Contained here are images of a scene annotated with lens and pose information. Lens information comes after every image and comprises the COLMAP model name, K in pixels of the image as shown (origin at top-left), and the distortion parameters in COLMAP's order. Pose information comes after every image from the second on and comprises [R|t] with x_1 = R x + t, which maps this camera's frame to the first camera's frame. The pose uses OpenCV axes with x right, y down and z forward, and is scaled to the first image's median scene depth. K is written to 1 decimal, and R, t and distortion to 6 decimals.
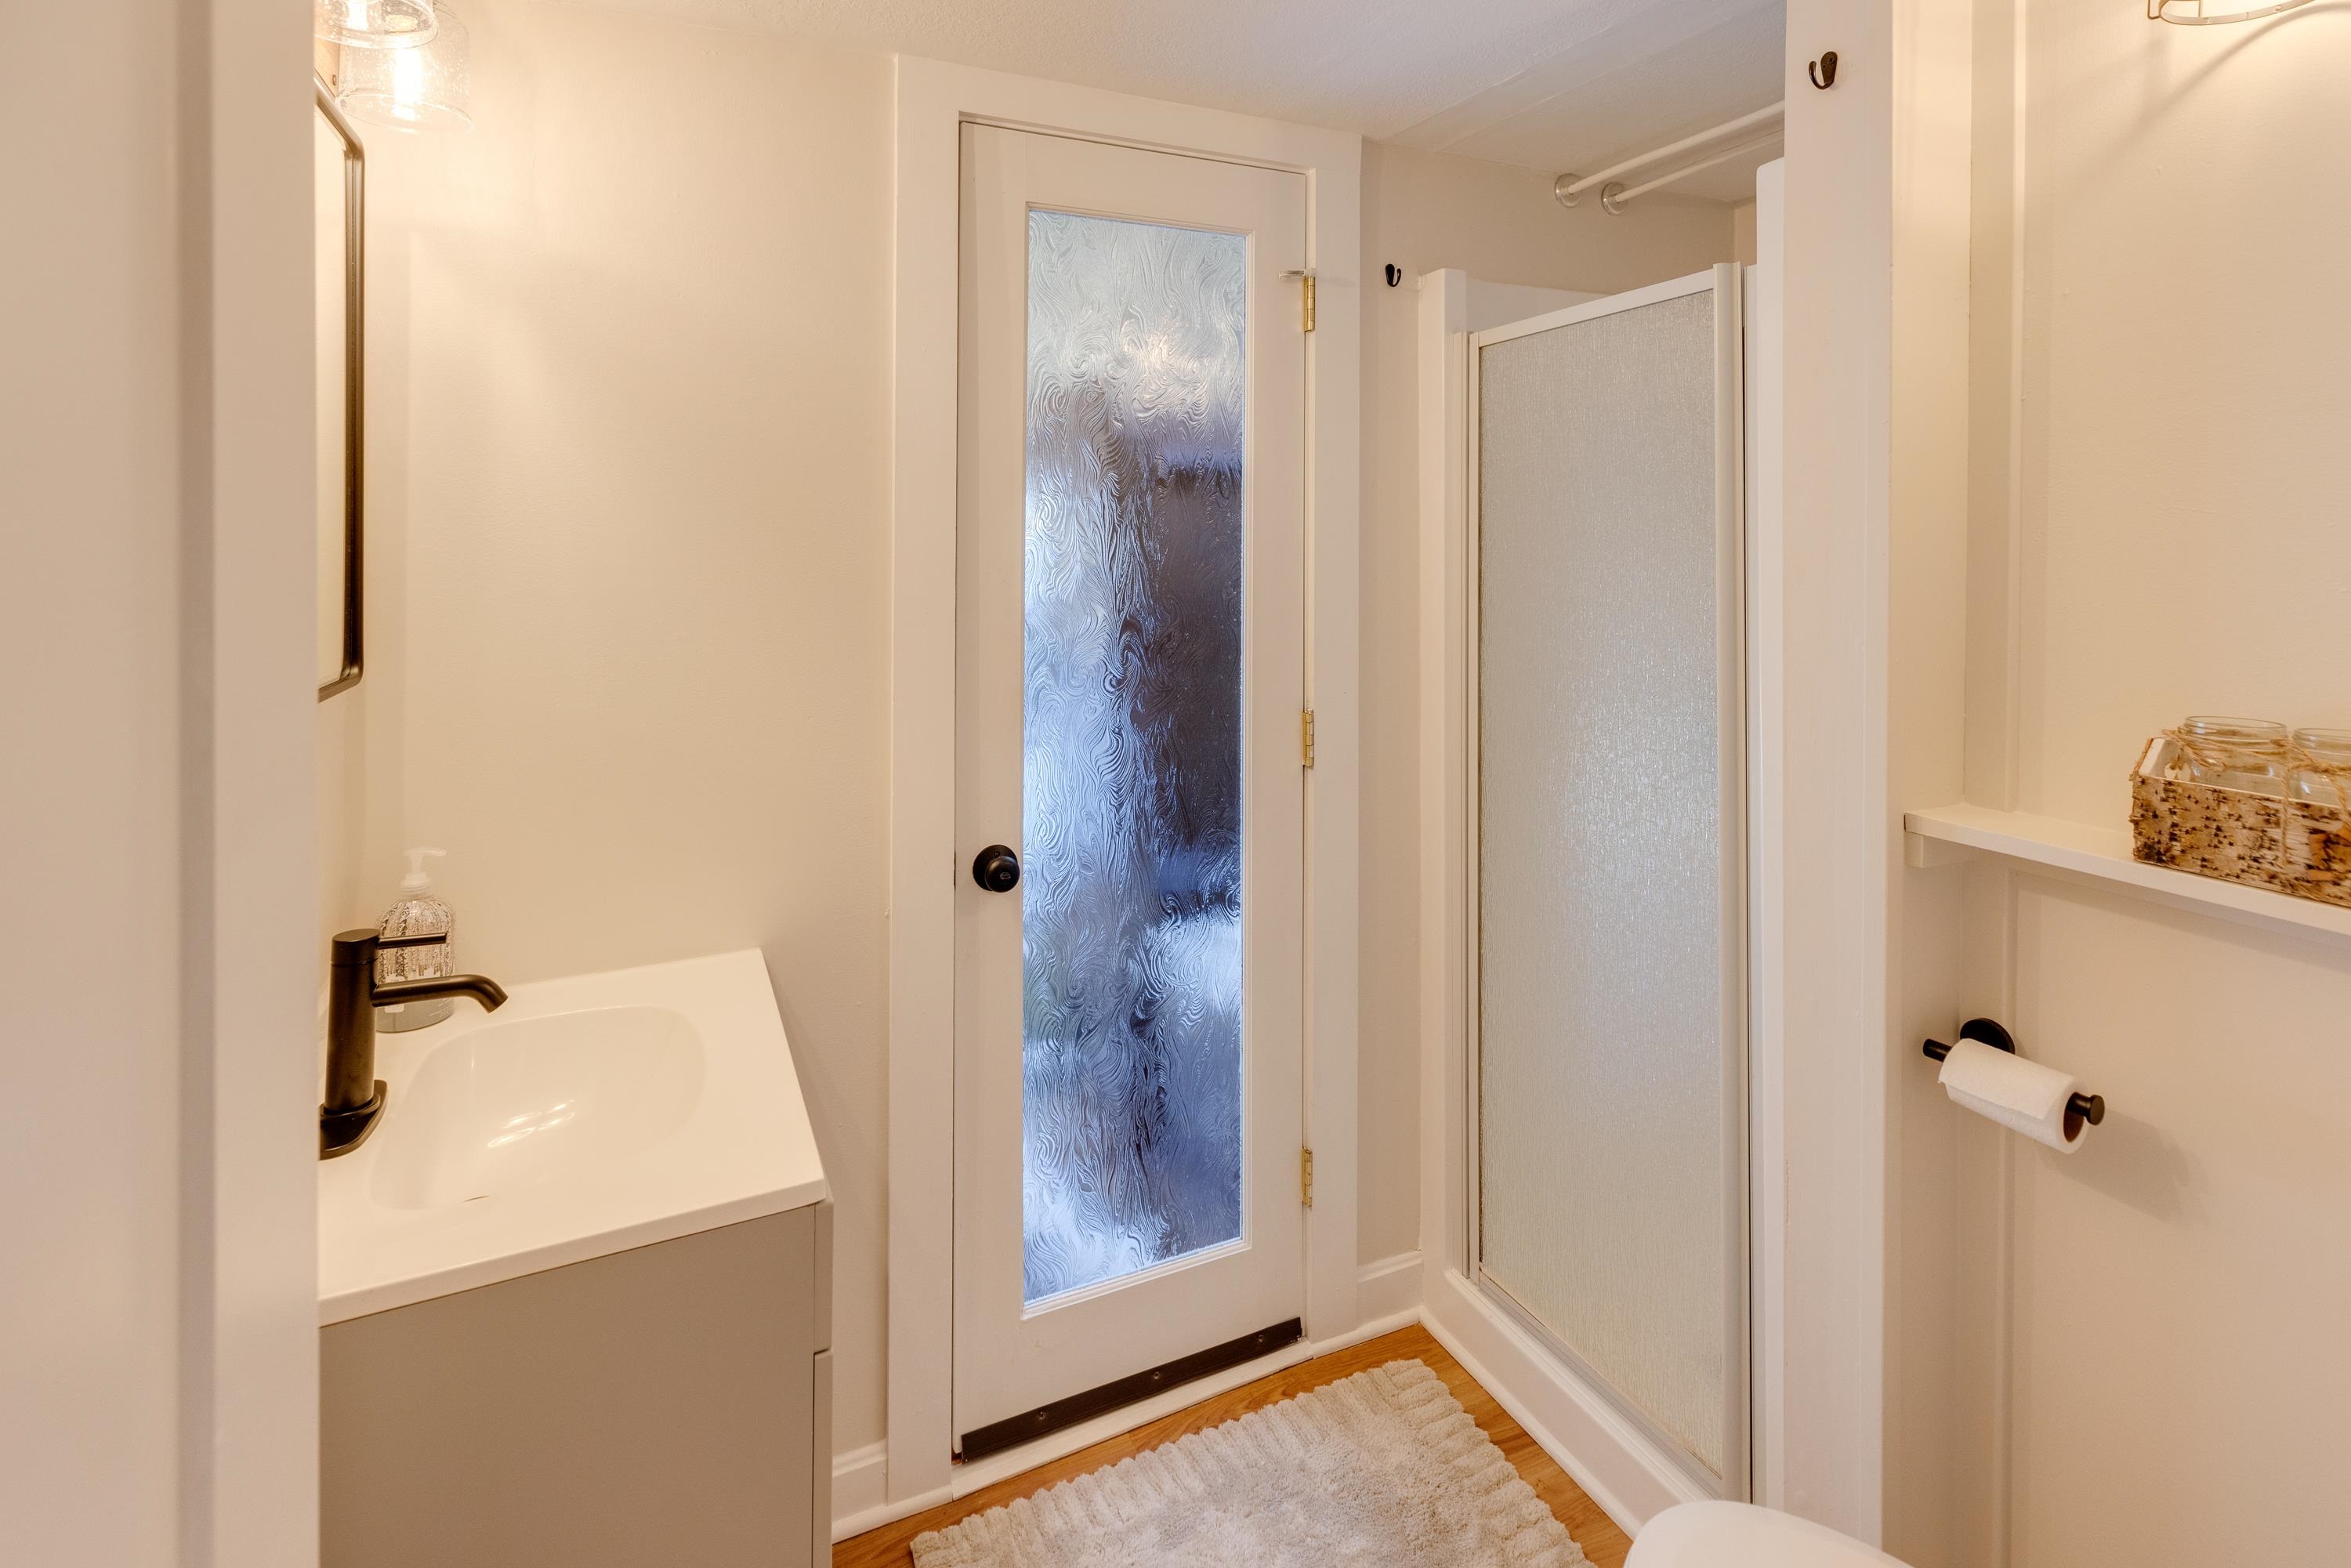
lens RADIAL K [[1062.2, 0, 1174.7], [0, 1062.2, 765.3], [0, 0, 1]] dist [0.005446, -0.000261]
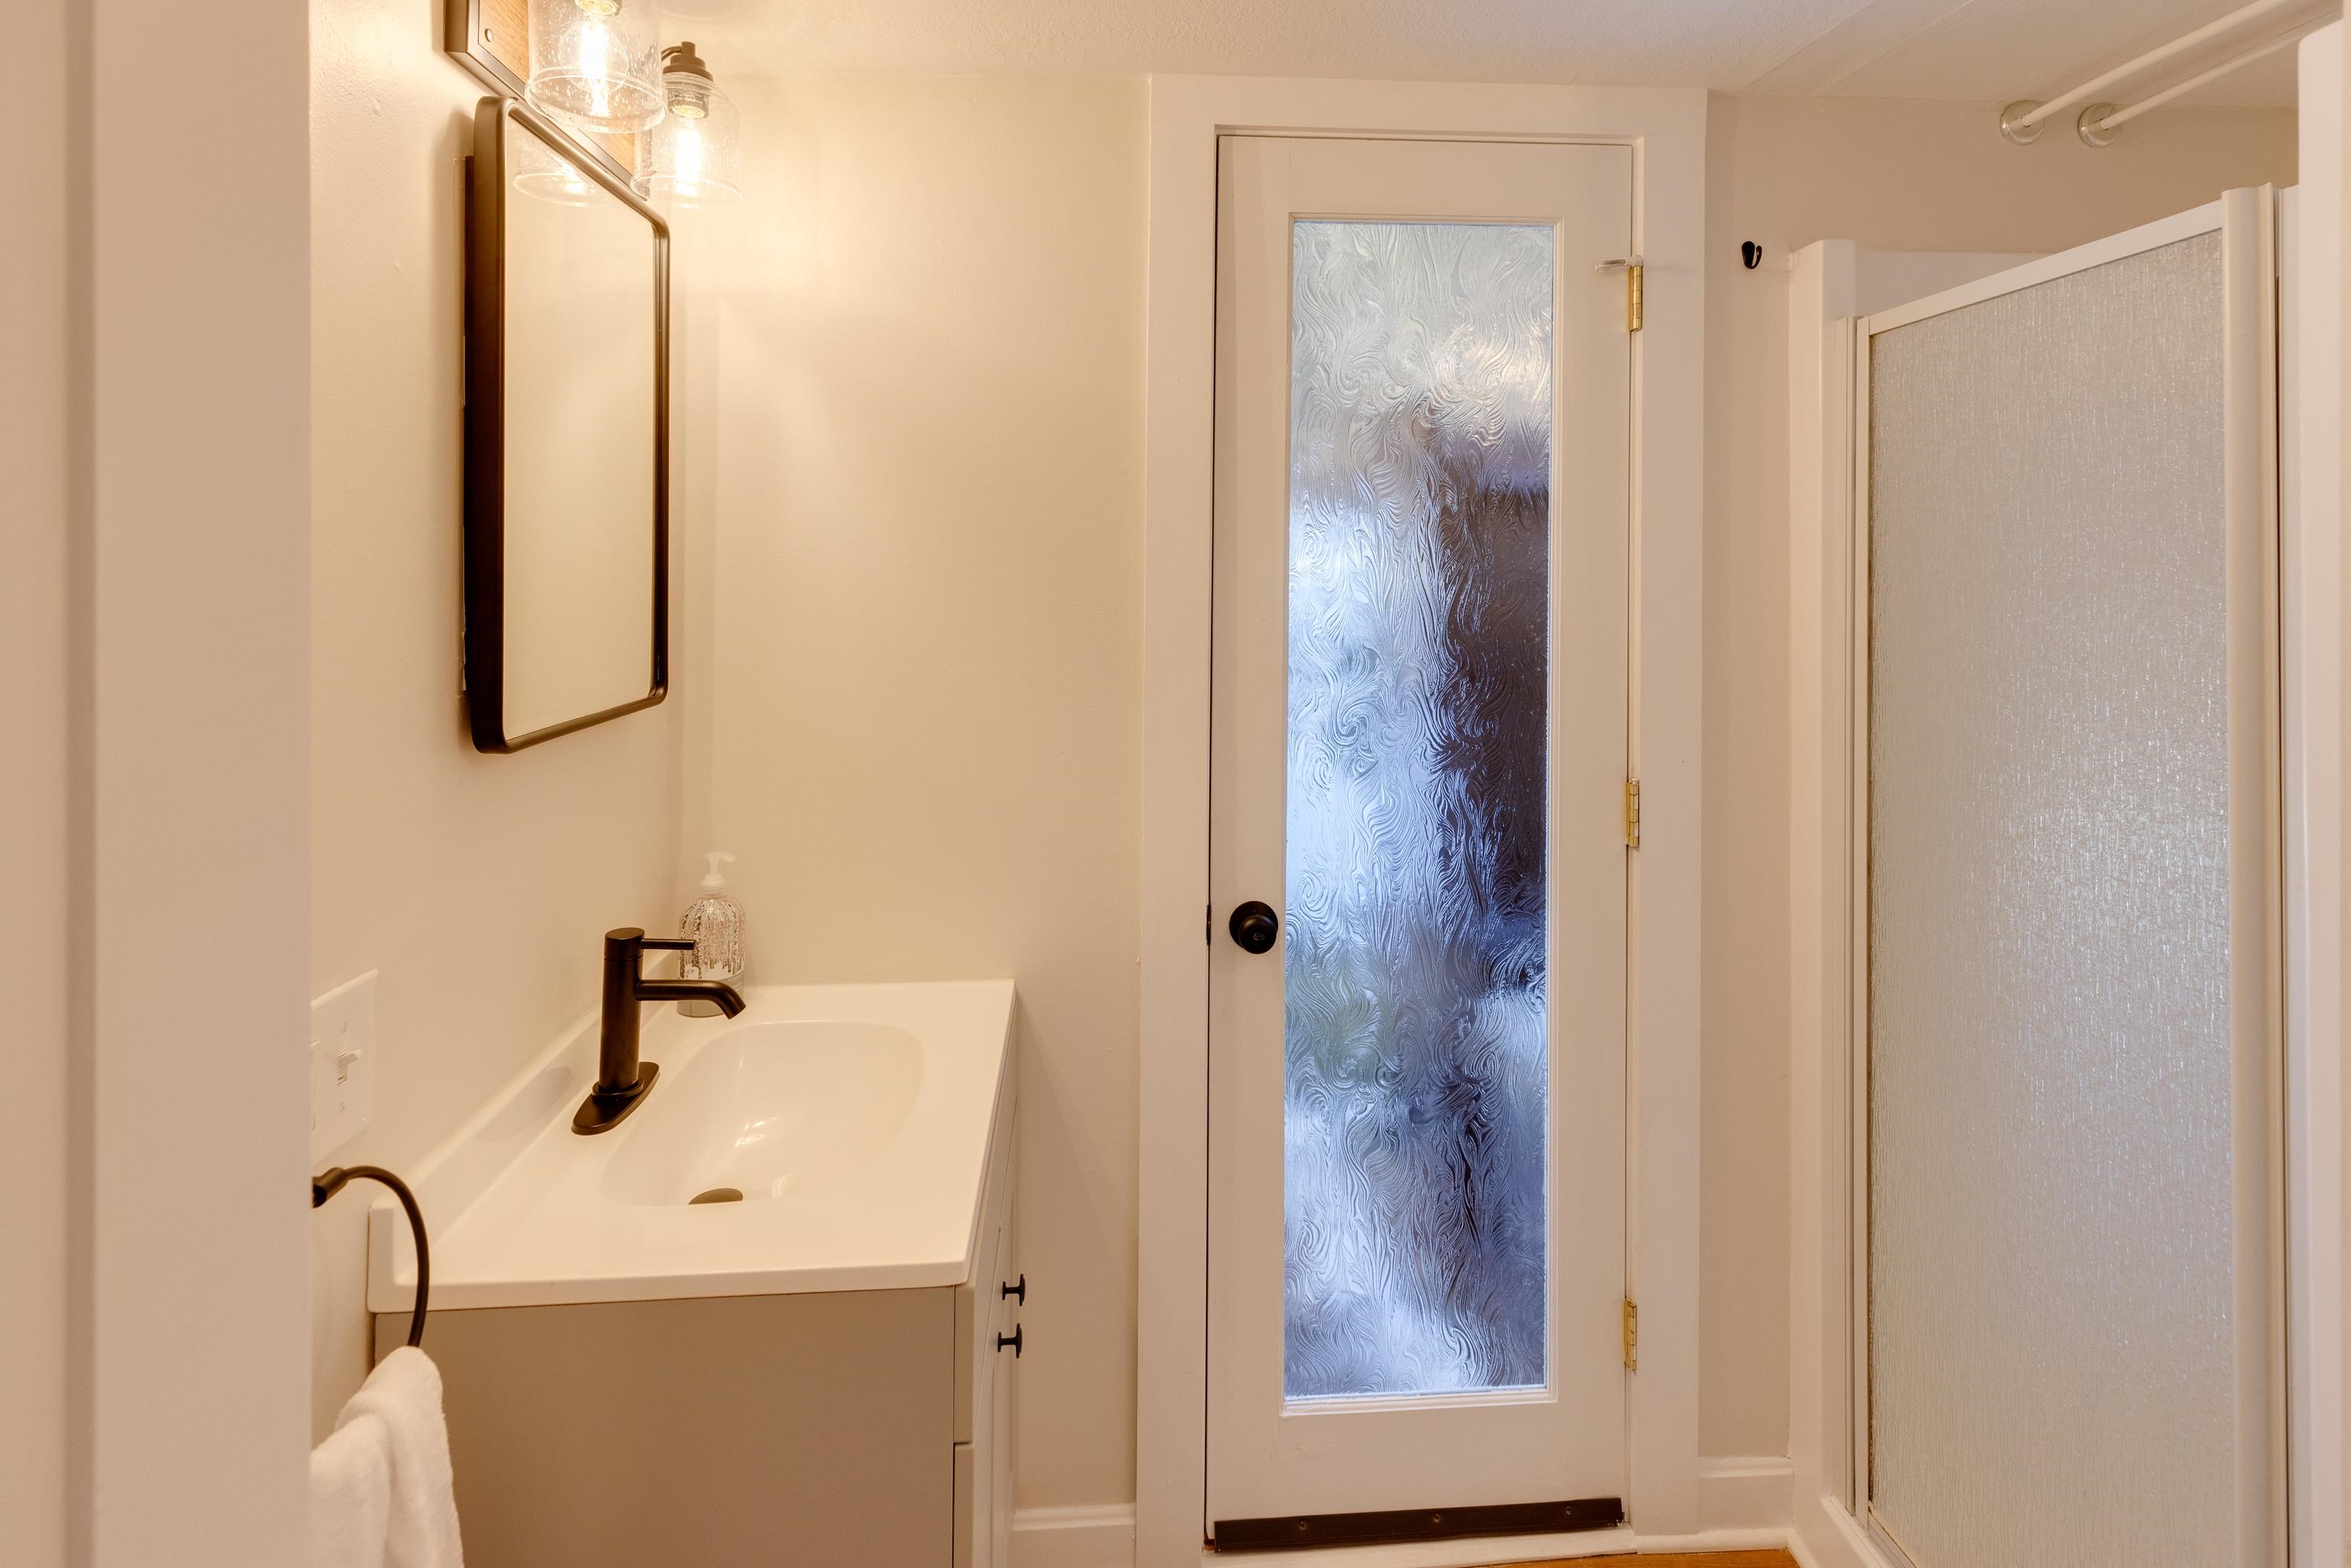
lens RADIAL K [[1074.1, 0, 1194.6], [0, 1074.1, 729.6], [0, 0, 1]] dist [0.004534, -0.000152]
pose [[0.937247, 0.059598, -0.343535, 0.107485], [-0.077141, 0.996310, -0.037617, -0.039051], [0.340025, 0.061757, 0.938386, 0.112296]]
